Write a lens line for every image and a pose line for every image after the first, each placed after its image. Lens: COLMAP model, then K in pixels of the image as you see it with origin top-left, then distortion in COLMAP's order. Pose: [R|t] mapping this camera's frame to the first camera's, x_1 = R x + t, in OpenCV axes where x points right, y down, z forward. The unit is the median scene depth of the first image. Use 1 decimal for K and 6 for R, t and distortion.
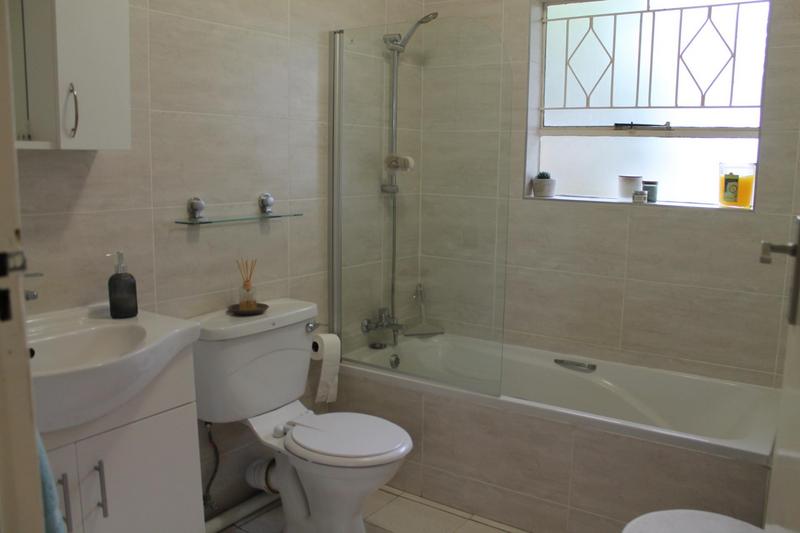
lens RADIAL K [[678.7, 0, 405.7], [0, 678.7, 266.2], [0, 0, 1]] dist [-0.163807, 0.149067]
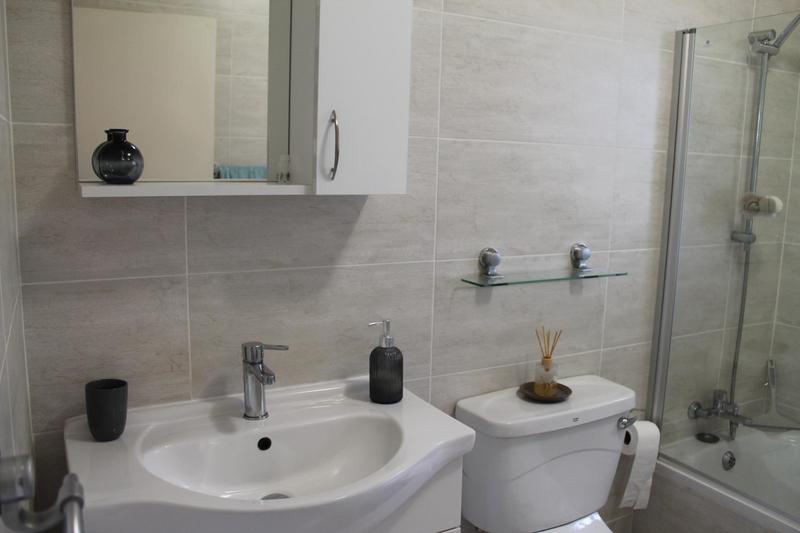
lens RADIAL K [[678.7, 0, 405.7], [0, 678.7, 266.2], [0, 0, 1]] dist [-0.163807, 0.149067]
pose [[0.895815, 0.076057, -0.437871, -0.046919], [-0.079421, 0.996784, 0.010657, -0.073779], [0.437273, 0.025229, 0.898975, 0.214136]]
